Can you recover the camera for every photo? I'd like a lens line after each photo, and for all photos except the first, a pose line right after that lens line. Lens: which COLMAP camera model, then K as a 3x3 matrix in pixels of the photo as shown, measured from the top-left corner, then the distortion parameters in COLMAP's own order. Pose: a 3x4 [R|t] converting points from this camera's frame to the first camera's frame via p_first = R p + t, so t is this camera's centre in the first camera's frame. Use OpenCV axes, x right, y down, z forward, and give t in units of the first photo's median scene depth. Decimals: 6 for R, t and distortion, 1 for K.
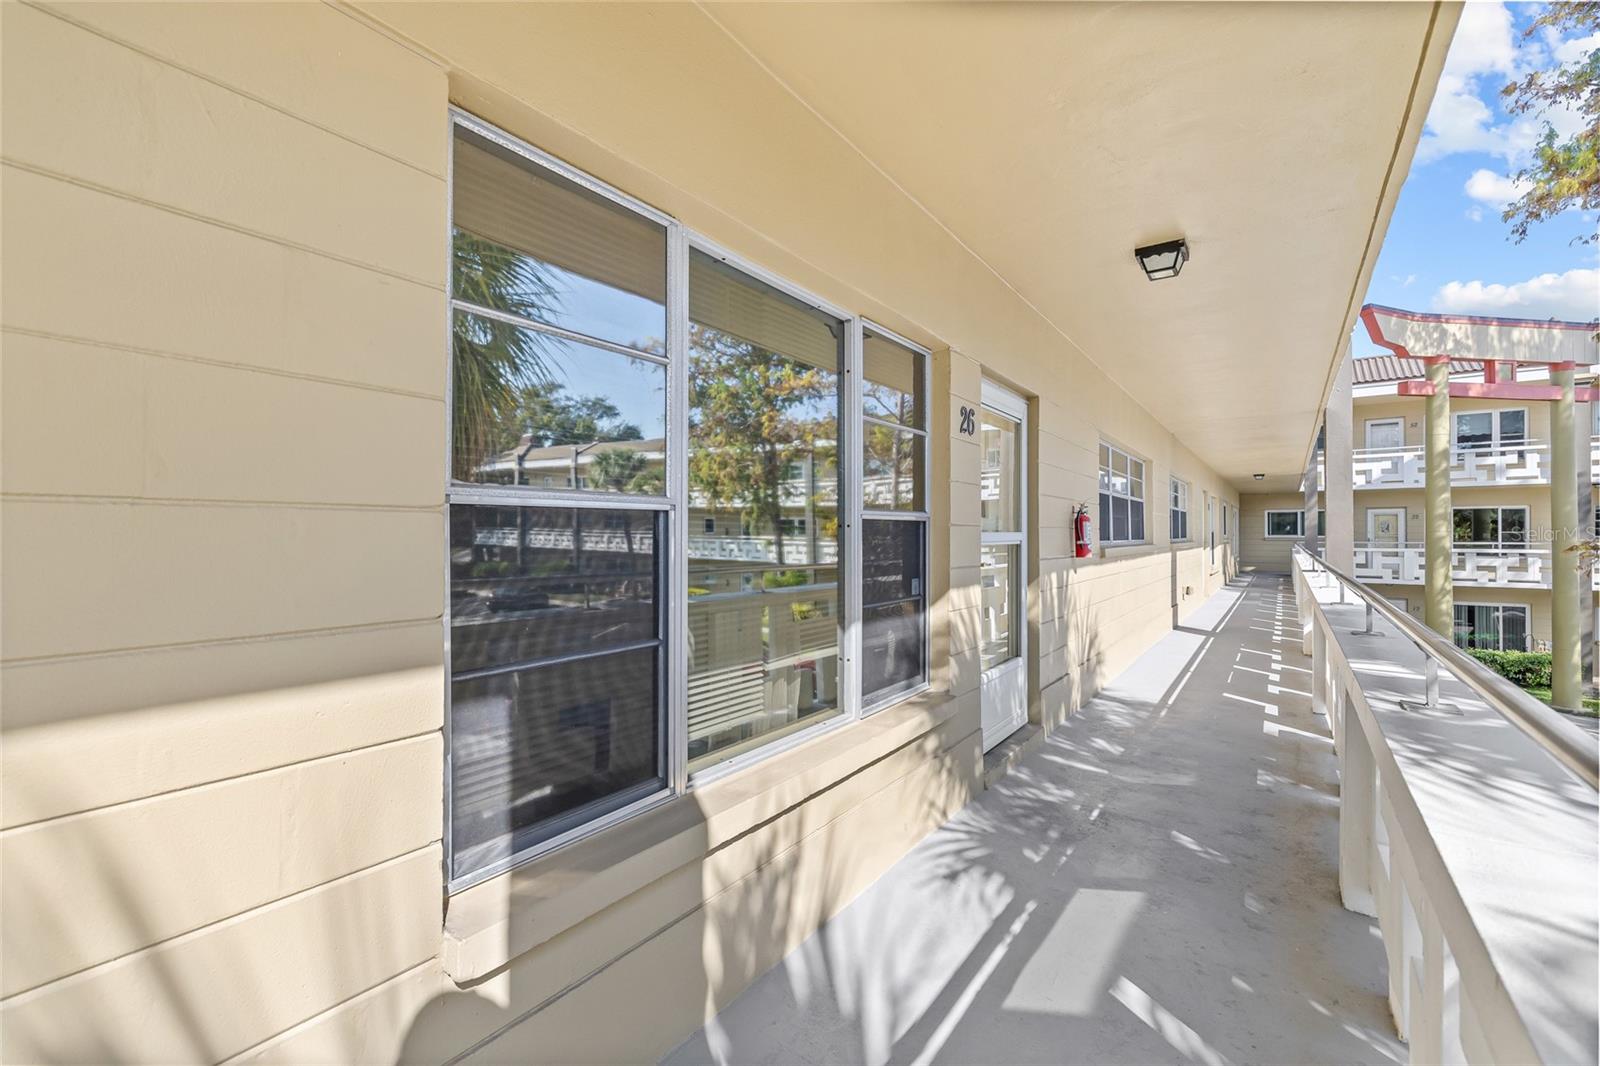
lens RADIAL K [[696.8, 0, 802.3], [0, 696.8, 536.4], [0, 0, 1]] dist [0.003422, 0.000348]
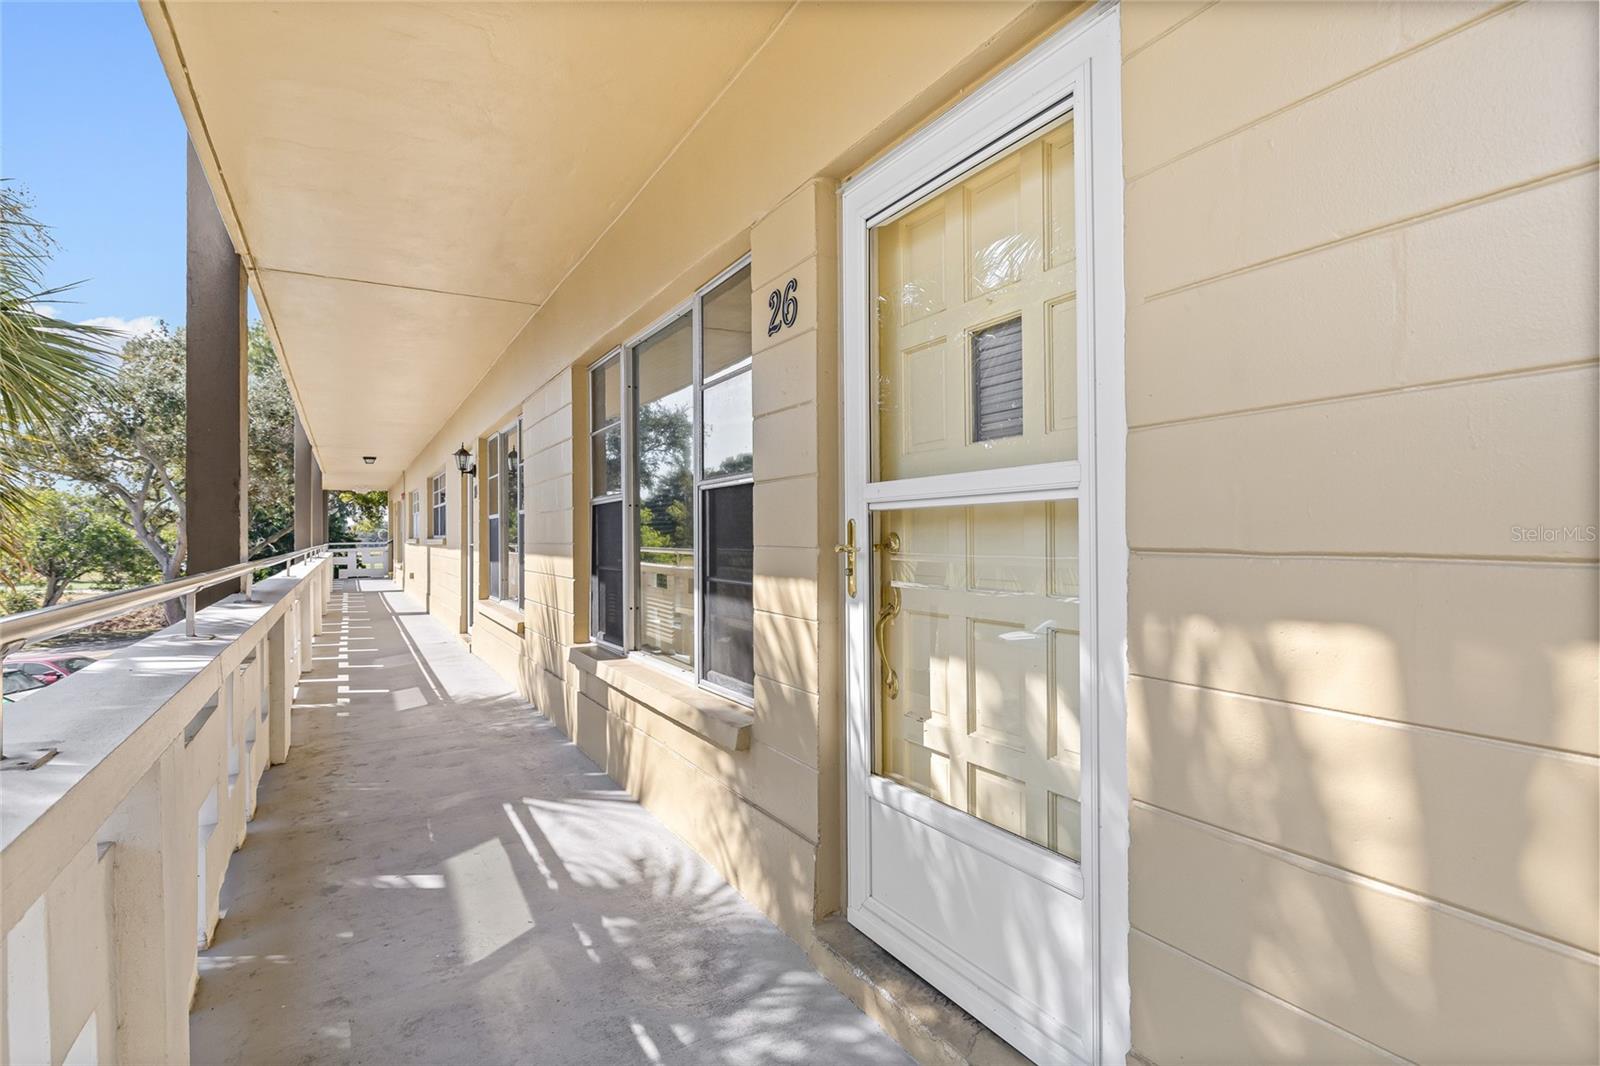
lens RADIAL K [[824.9, 0, 801.7], [0, 824.9, 529.0], [0, 0, 1]] dist [0.000354, -0.000903]
pose [[-0.444854, 0.005454, -0.895587, 1.022180], [0.011431, 0.999935, 0.000412, 0.032768], [0.895530, -0.010054, -0.444887, 1.554760]]
